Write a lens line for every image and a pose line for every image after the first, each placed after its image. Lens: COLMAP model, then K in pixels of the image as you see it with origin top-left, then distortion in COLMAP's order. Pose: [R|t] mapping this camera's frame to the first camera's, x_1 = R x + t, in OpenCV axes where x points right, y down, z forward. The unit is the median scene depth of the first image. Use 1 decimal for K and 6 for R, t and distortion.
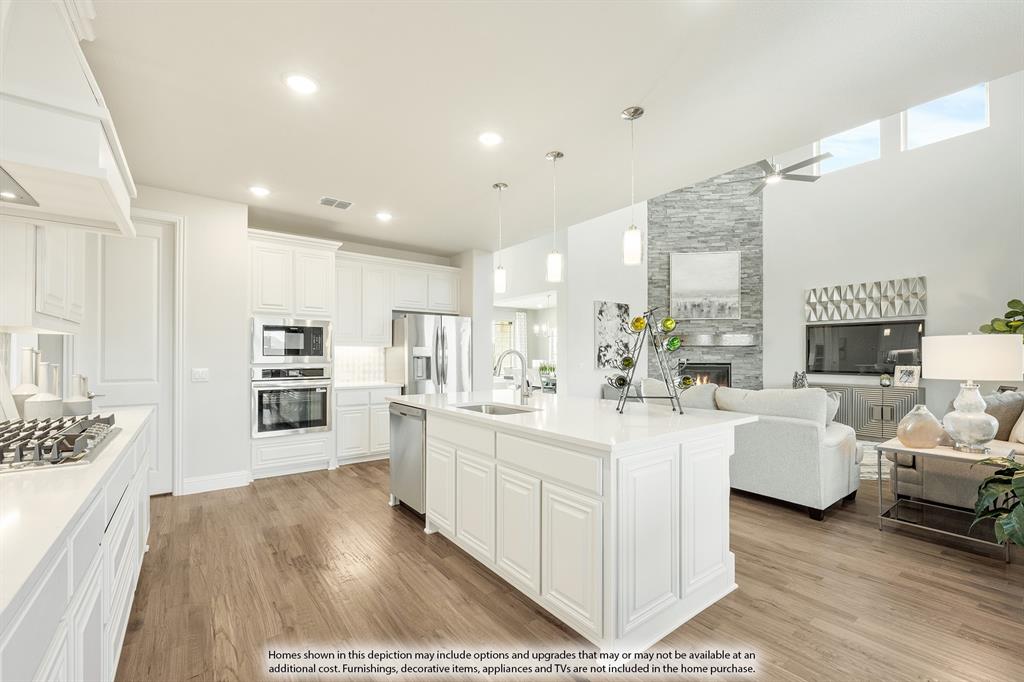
lens RADIAL K [[428.5, 0, 516.9], [0, 428.5, 353.6], [0, 0, 1]] dist [0.001091, 0.000164]
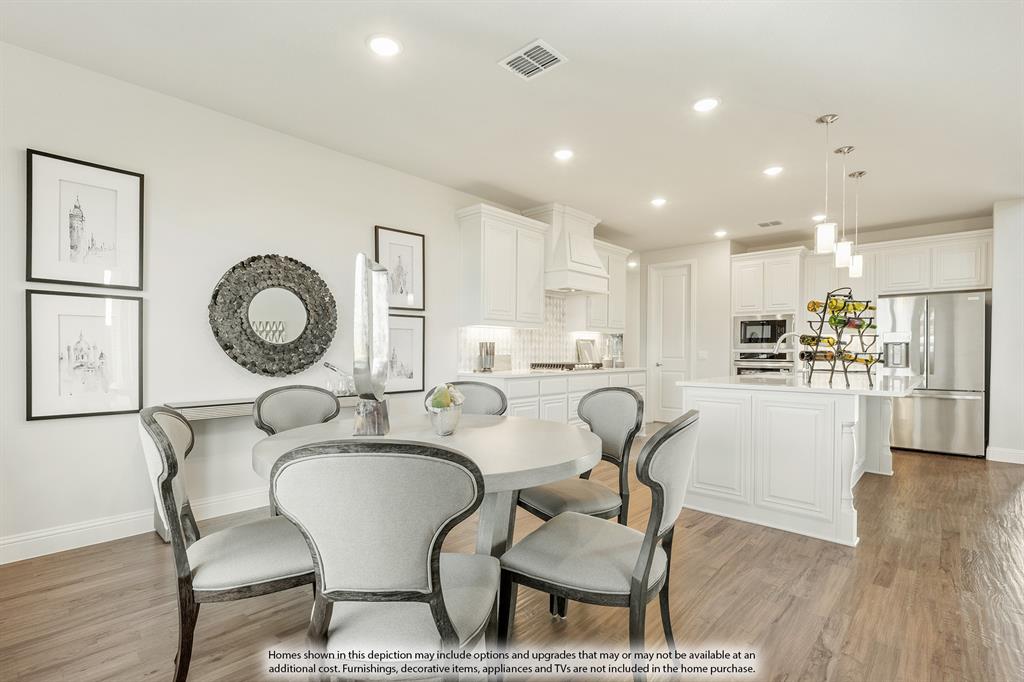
lens RADIAL K [[477.4, 0, 528.0], [0, 477.4, 356.1], [0, 0, 1]] dist [0.000453, 0.000220]
pose [[0.171965, 0.009607, -0.985056, 1.659493], [0.000845, 0.999951, 0.009899, 0.062764], [0.985103, -0.002535, 0.171948, 0.084279]]
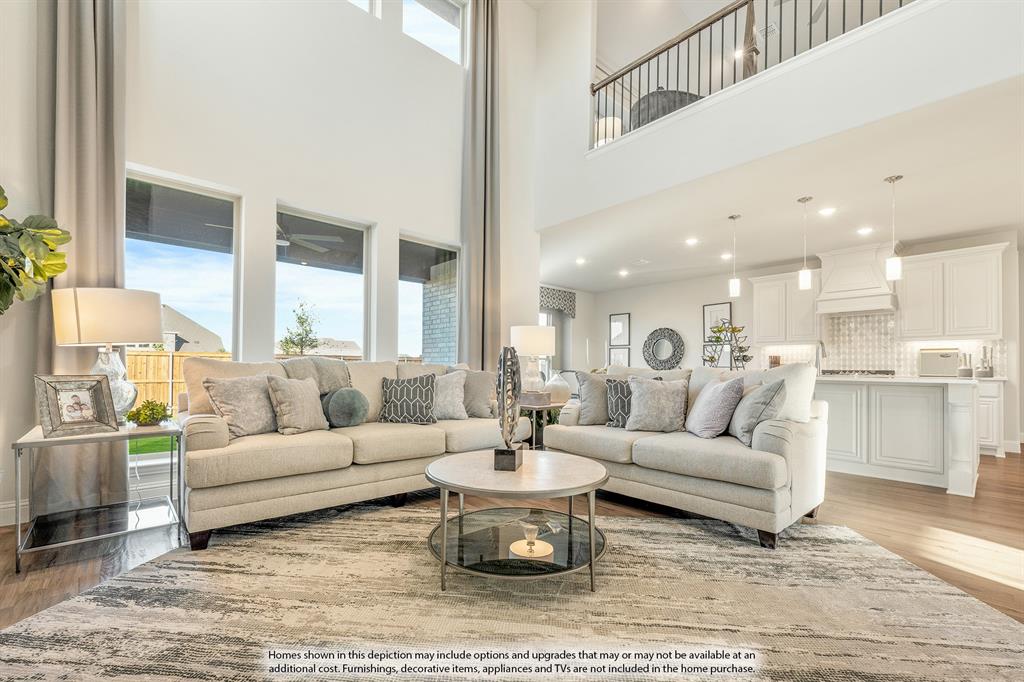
lens RADIAL K [[433.8, 0, 513.7], [0, 433.8, 364.4], [0, 0, 1]] dist [-0.000895, -0.000100]
pose [[-0.995513, -0.009943, -0.094101, 1.688588], [-0.008493, 0.999839, -0.015799, 0.153322], [0.094243, -0.014929, -0.995437, 3.375508]]
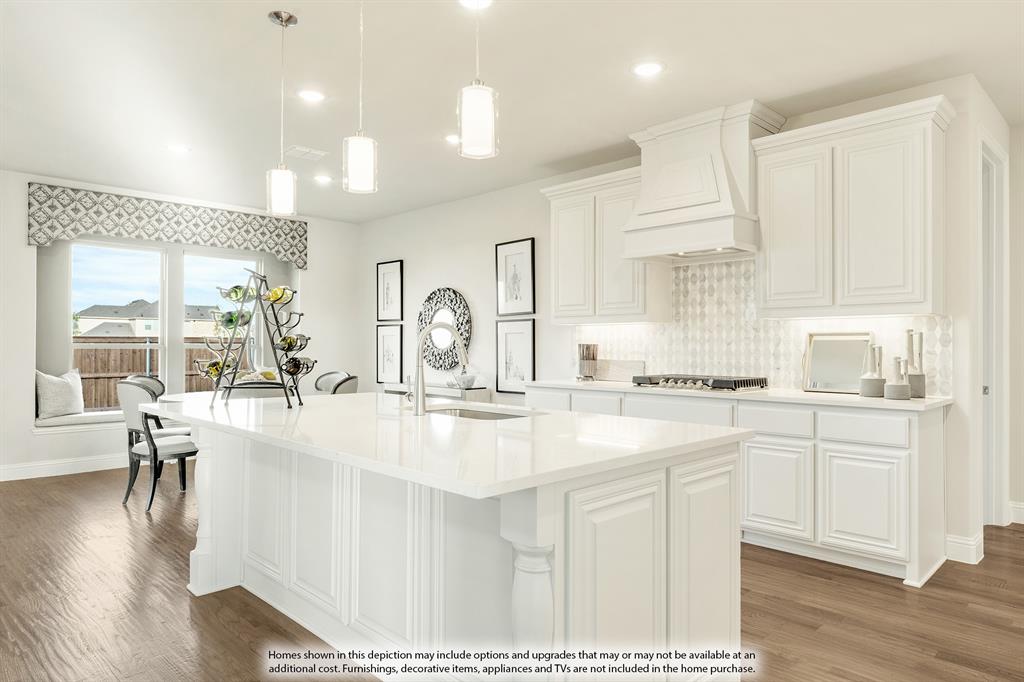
lens RADIAL K [[635.0, 0, 536.1], [0, 635.0, 343.9], [0, 0, 1]] dist [0.001591, 0.001137]
pose [[-0.988884, -0.003533, -0.148645, -0.040157], [-0.002364, 0.999965, -0.008042, 0.039276], [0.148668, -0.007602, -0.988858, 2.649665]]
